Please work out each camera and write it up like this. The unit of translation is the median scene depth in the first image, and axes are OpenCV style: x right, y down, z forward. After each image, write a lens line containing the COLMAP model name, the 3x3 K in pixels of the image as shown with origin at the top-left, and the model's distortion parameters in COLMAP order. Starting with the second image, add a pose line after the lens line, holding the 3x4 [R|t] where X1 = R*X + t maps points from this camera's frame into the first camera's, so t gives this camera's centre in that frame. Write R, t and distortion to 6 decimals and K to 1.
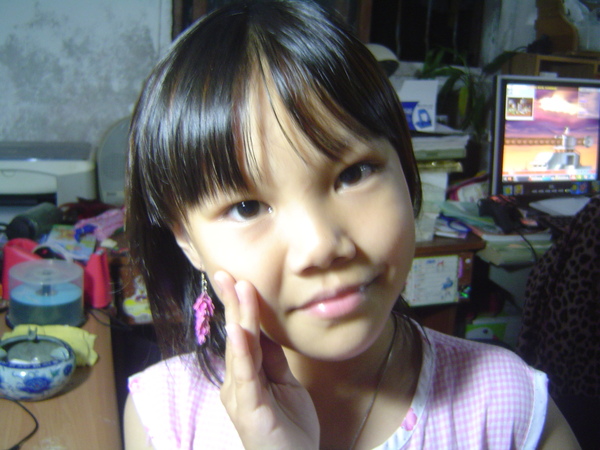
lens RADIAL K [[677.1, 0, 300.0], [0, 677.1, 225.0], [0, 0, 1]] dist [-0.132190, -0.014380]
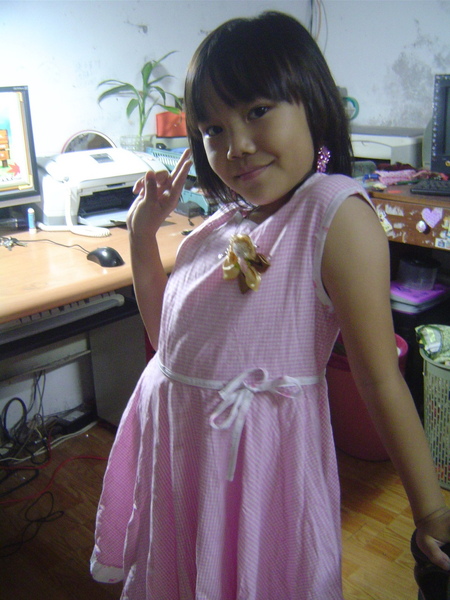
lens RADIAL K [[677.1, 0, 225.0], [0, 677.1, 300.0], [0, 0, 1]] dist [-0.132190, -0.014380]
pose [[0.503949, 0.203977, -0.839303, 0.747001], [-0.159724, 0.976964, 0.141528, 0.106329], [0.848837, 0.062734, 0.524919, -0.063567]]
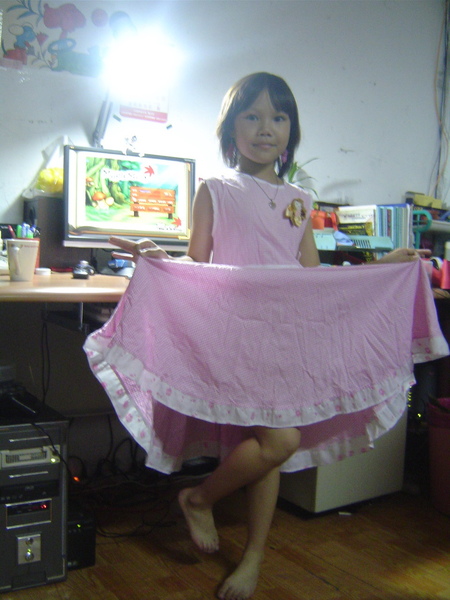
lens RADIAL K [[677.1, 0, 225.0], [0, 677.1, 300.0], [0, 0, 1]] dist [-0.132190, -0.014380]
pose [[0.309860, 0.002405, -0.950779, 0.941882], [-0.246387, 0.966040, -0.077854, 0.330992], [0.918303, 0.258383, 0.299930, -0.079233]]
